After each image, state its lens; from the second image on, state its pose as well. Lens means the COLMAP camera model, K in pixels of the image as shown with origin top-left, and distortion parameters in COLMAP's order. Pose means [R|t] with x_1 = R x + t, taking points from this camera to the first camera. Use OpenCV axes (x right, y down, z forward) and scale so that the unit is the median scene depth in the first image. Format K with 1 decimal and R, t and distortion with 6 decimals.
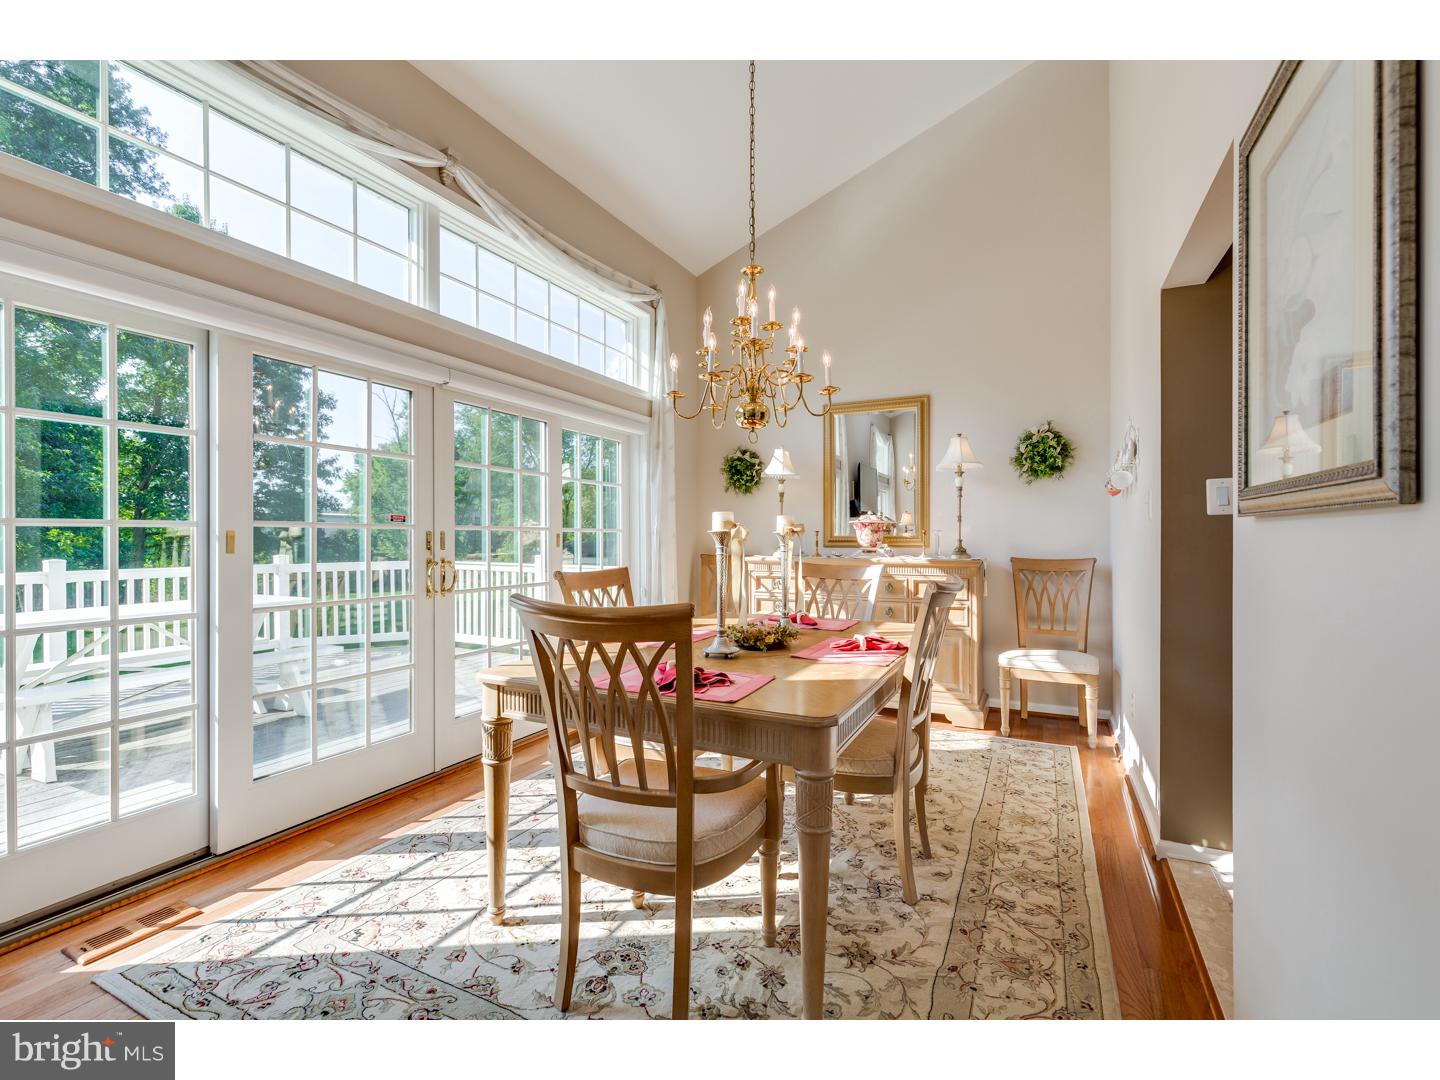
lens RADIAL K [[647.9, 0, 720.0], [0, 647.9, 540.0], [0, 0, 1]] dist [0.002932, -0.000210]
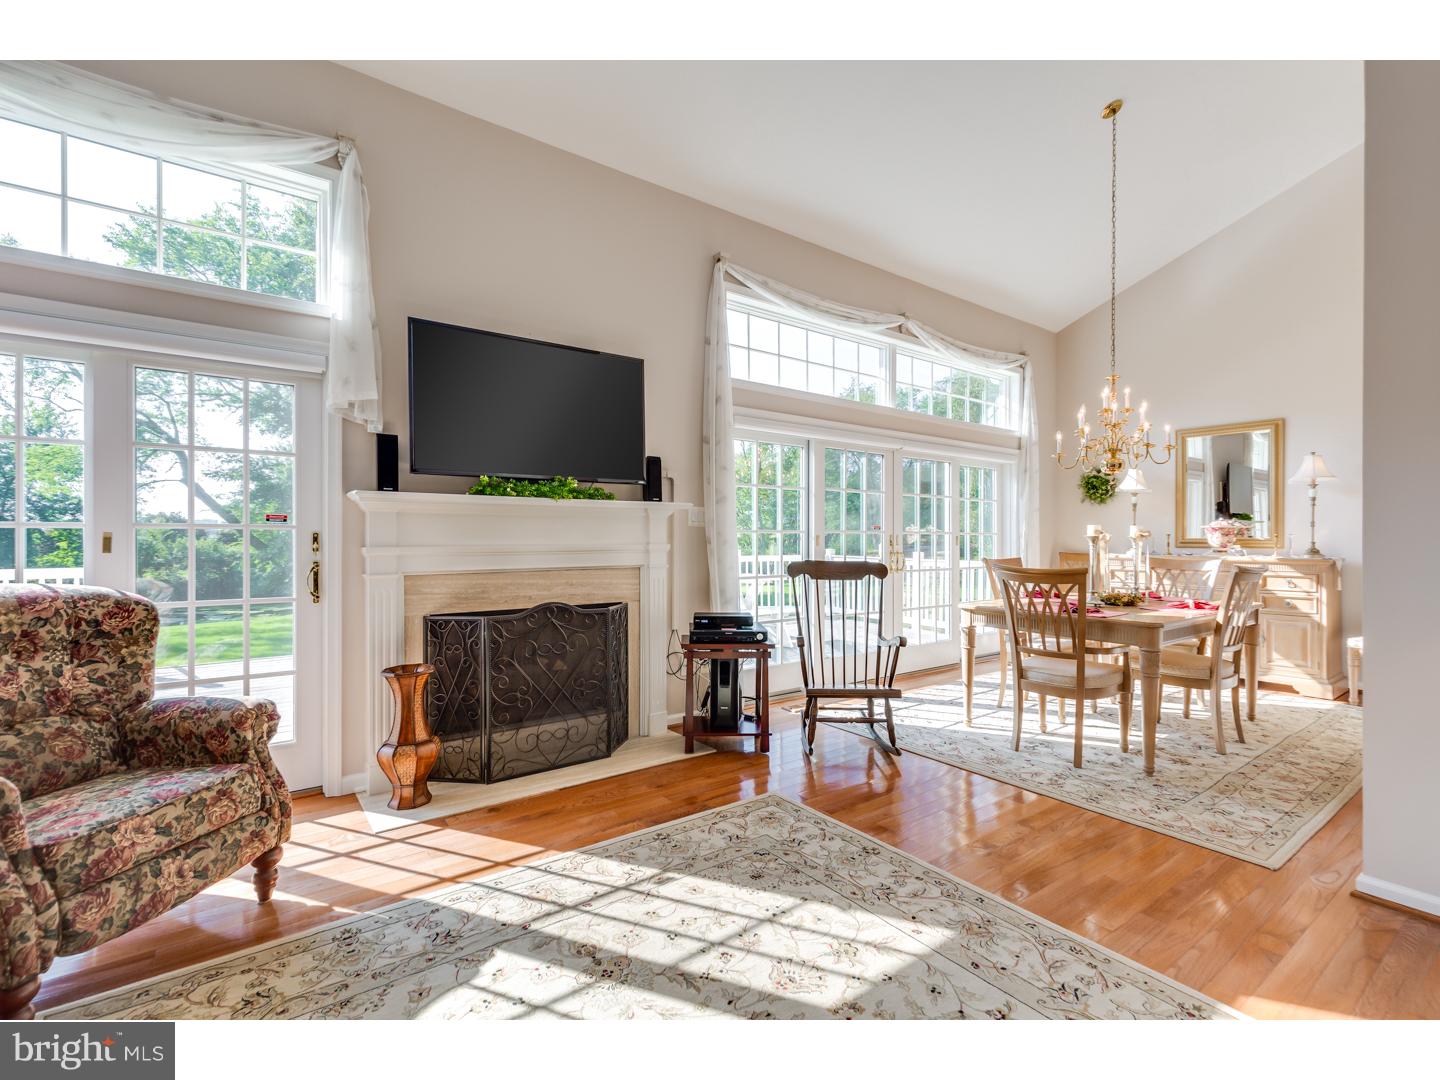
lens RADIAL K [[647.9, 0, 720.0], [0, 647.9, 540.0], [0, 0, 1]] dist [0.002932, -0.000210]
pose [[0.888675, 0.003914, -0.458521, -0.050131], [-0.004516, 0.999990, -0.000218, 0.001361], [0.458515, 0.002265, 0.888684, -0.575292]]
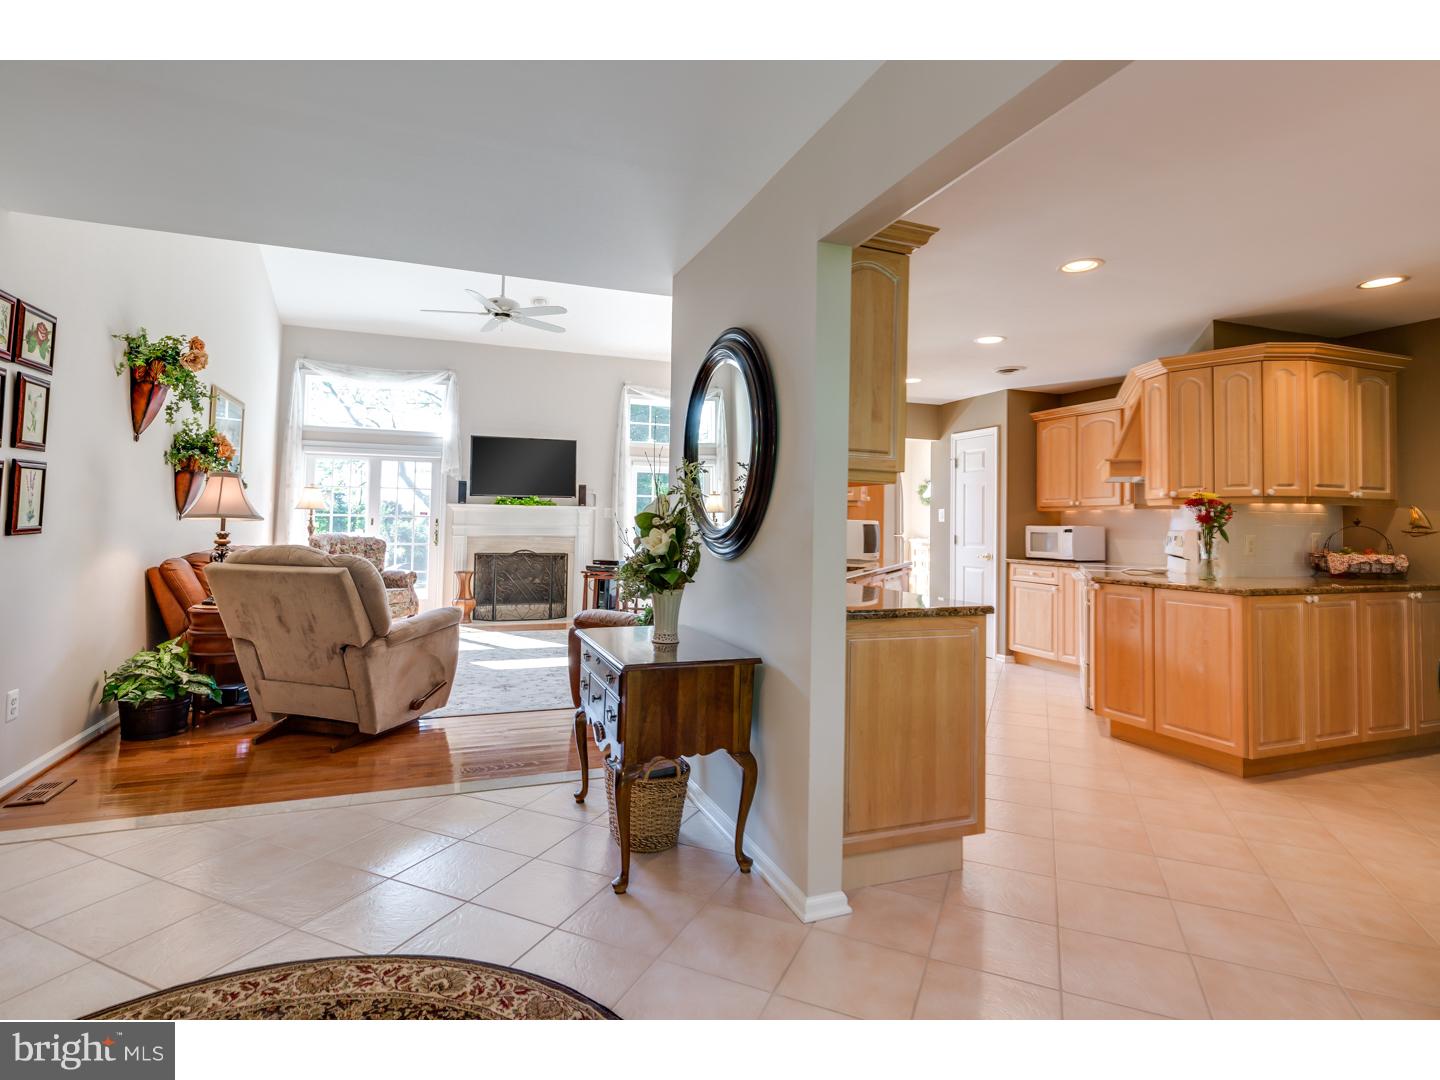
lens RADIAL K [[716.3, 0, 710.9], [0, 716.3, 496.8], [0, 0, 1]] dist [-0.003806, -0.000601]
pose [[0.729875, -0.013819, -0.683441, 1.240273], [-0.020534, 0.998901, -0.042126, 0.001868], [0.683272, 0.044780, 0.728789, -1.122219]]
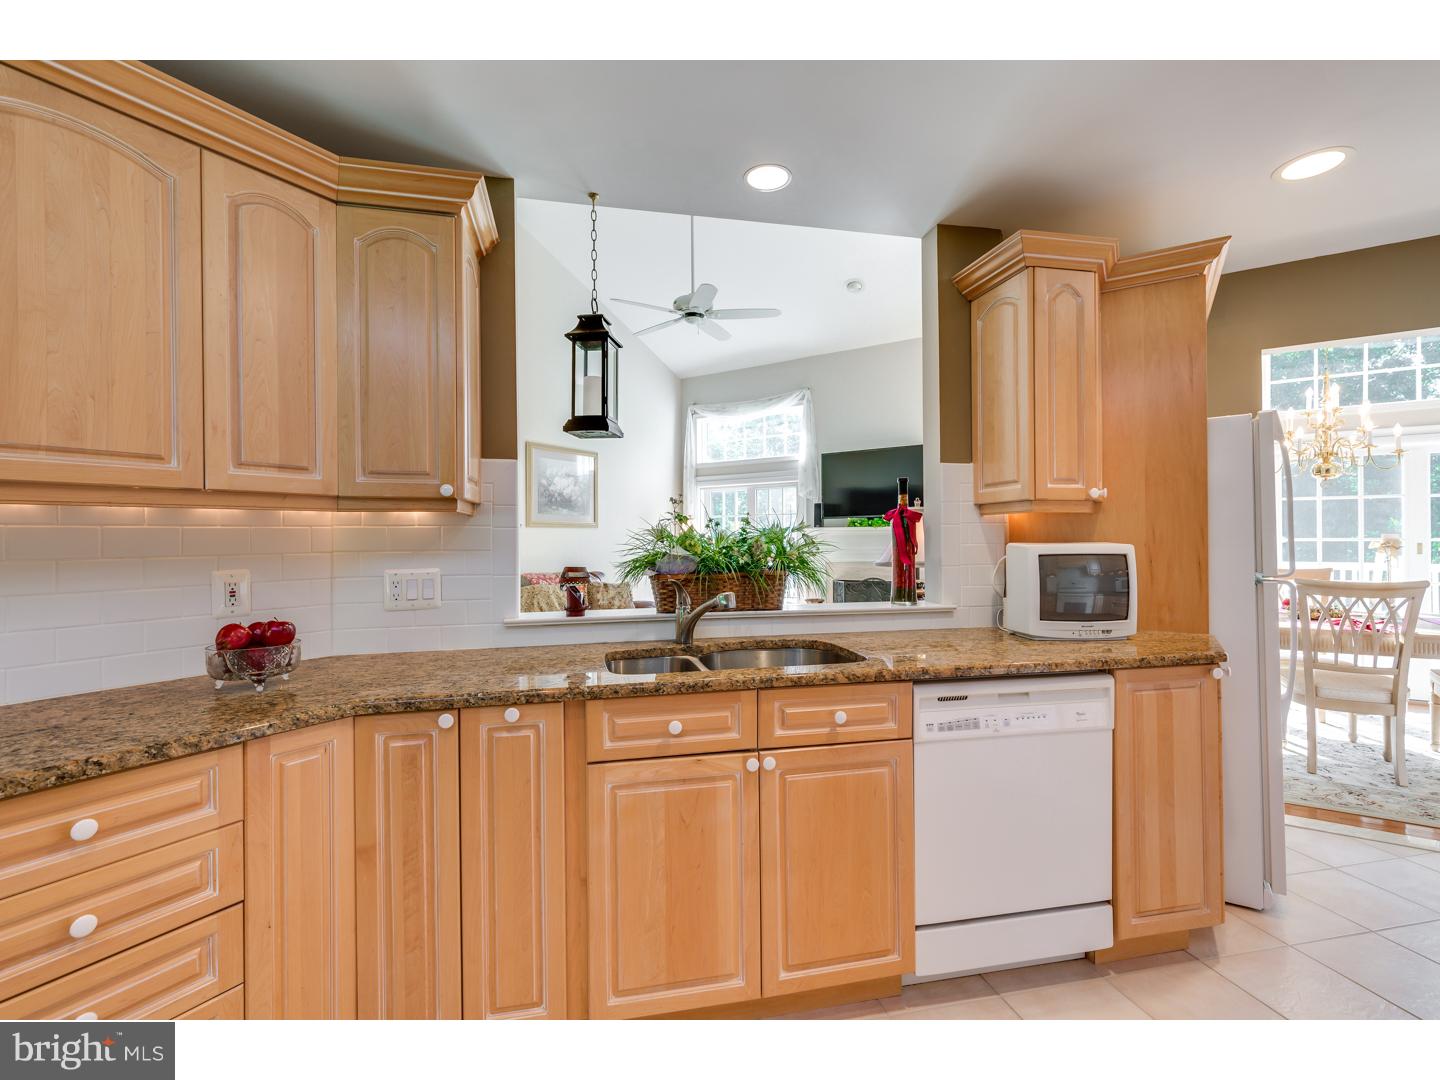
lens RADIAL K [[647.9, 0, 720.0], [0, 647.9, 540.0], [0, 0, 1]] dist [0.002932, -0.000210]
pose [[-0.107244, 0.002481, -0.994230, 1.083097], [0.002115, 0.999995, 0.002267, -0.021396], [0.994231, -0.001860, -0.107248, -0.165611]]
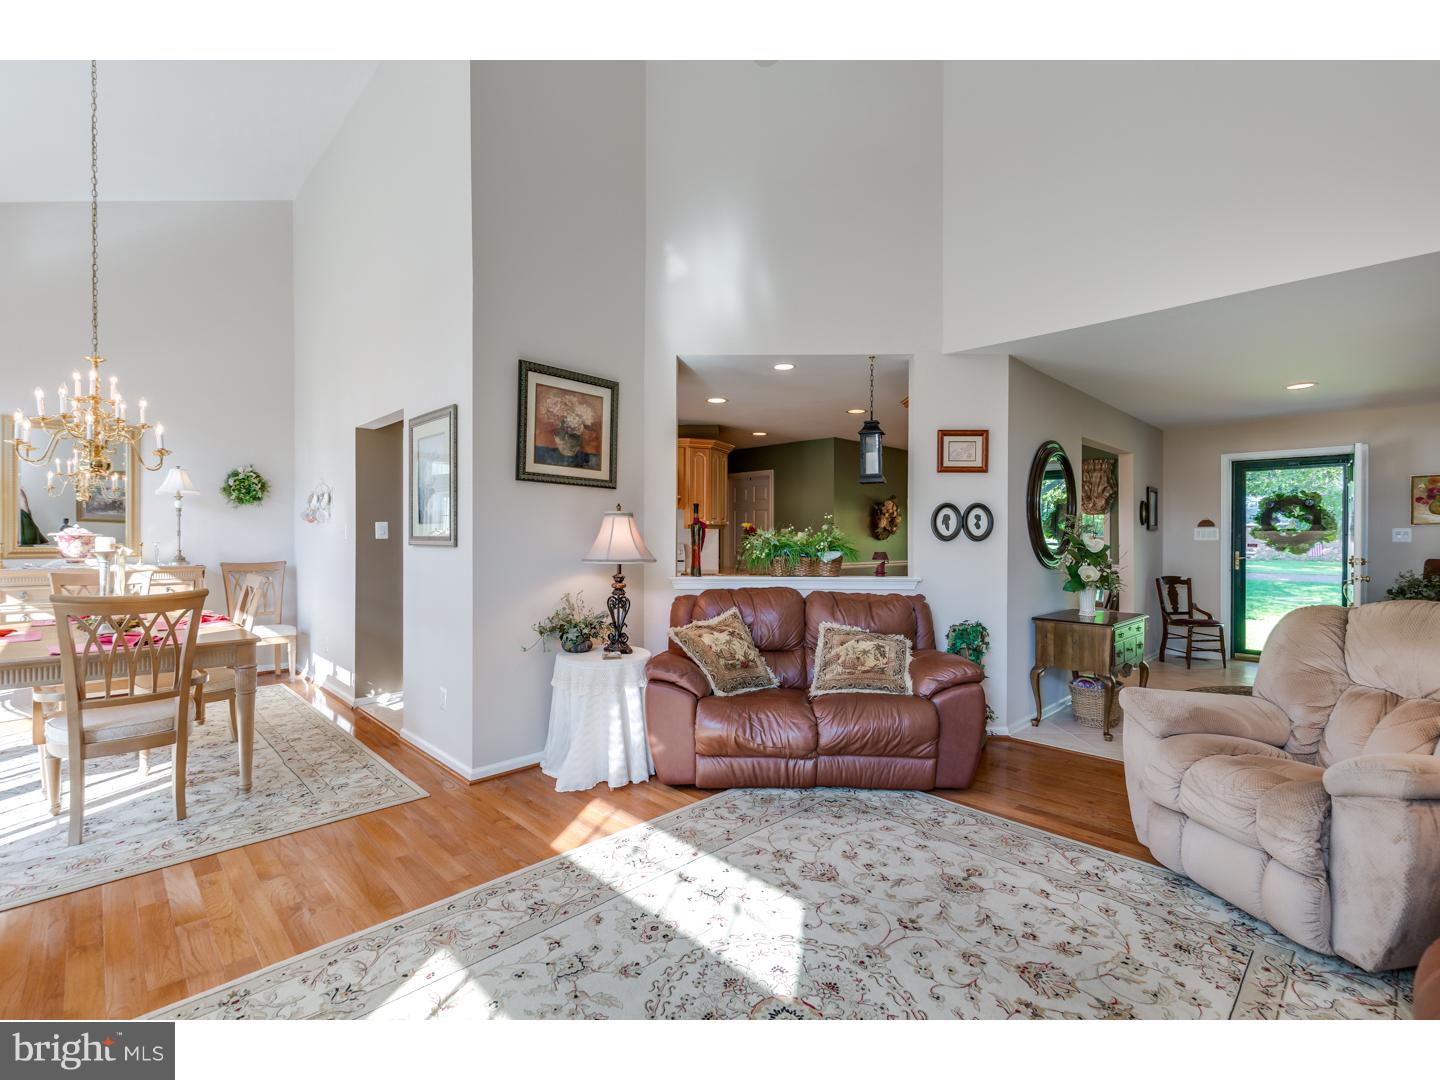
lens RADIAL K [[656.2, 0, 708.7], [0, 656.2, 542.2], [0, 0, 1]] dist [0.002150, 0.000374]
pose [[0.340155, -0.005348, 0.940354, -0.508169], [0.002521, 0.999985, 0.004775, -0.020018], [-0.940366, 0.000746, 0.340164, -0.427555]]
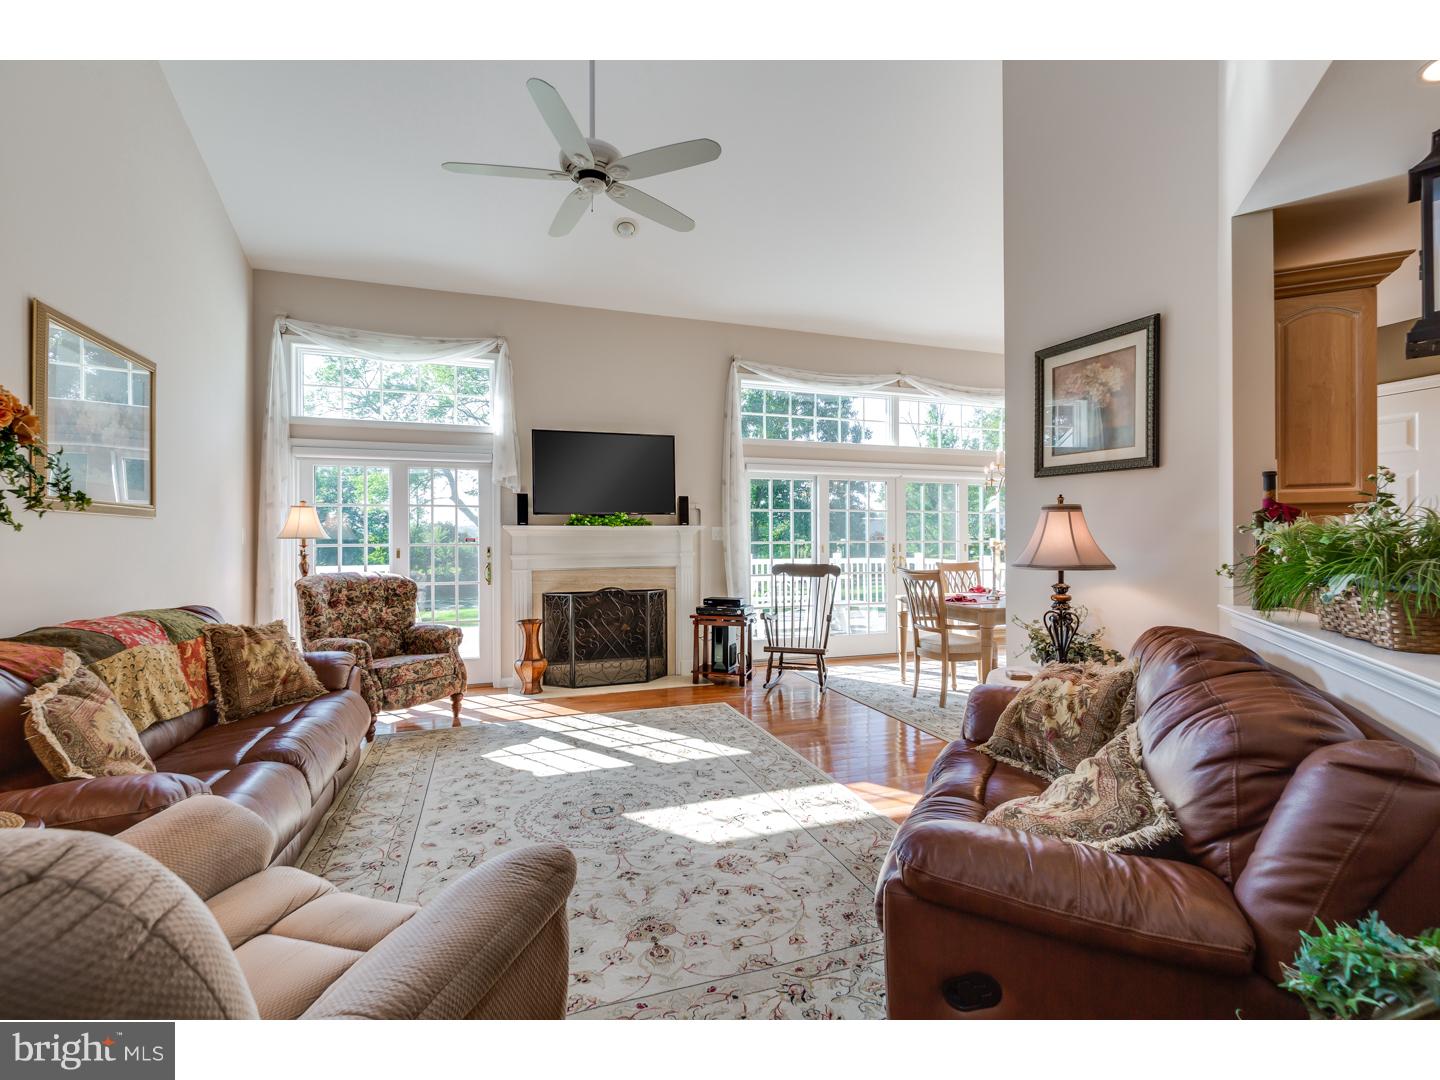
lens RADIAL K [[634.7, 0, 720.0], [0, 634.7, 540.0], [0, 0, 1]] dist [0.002153, 0.000186]
pose [[0.716481, -0.001615, -0.697605, 0.500403], [0.001056, 0.999999, -0.001231, -0.018597], [0.697606, 0.000146, 0.716482, -0.756824]]
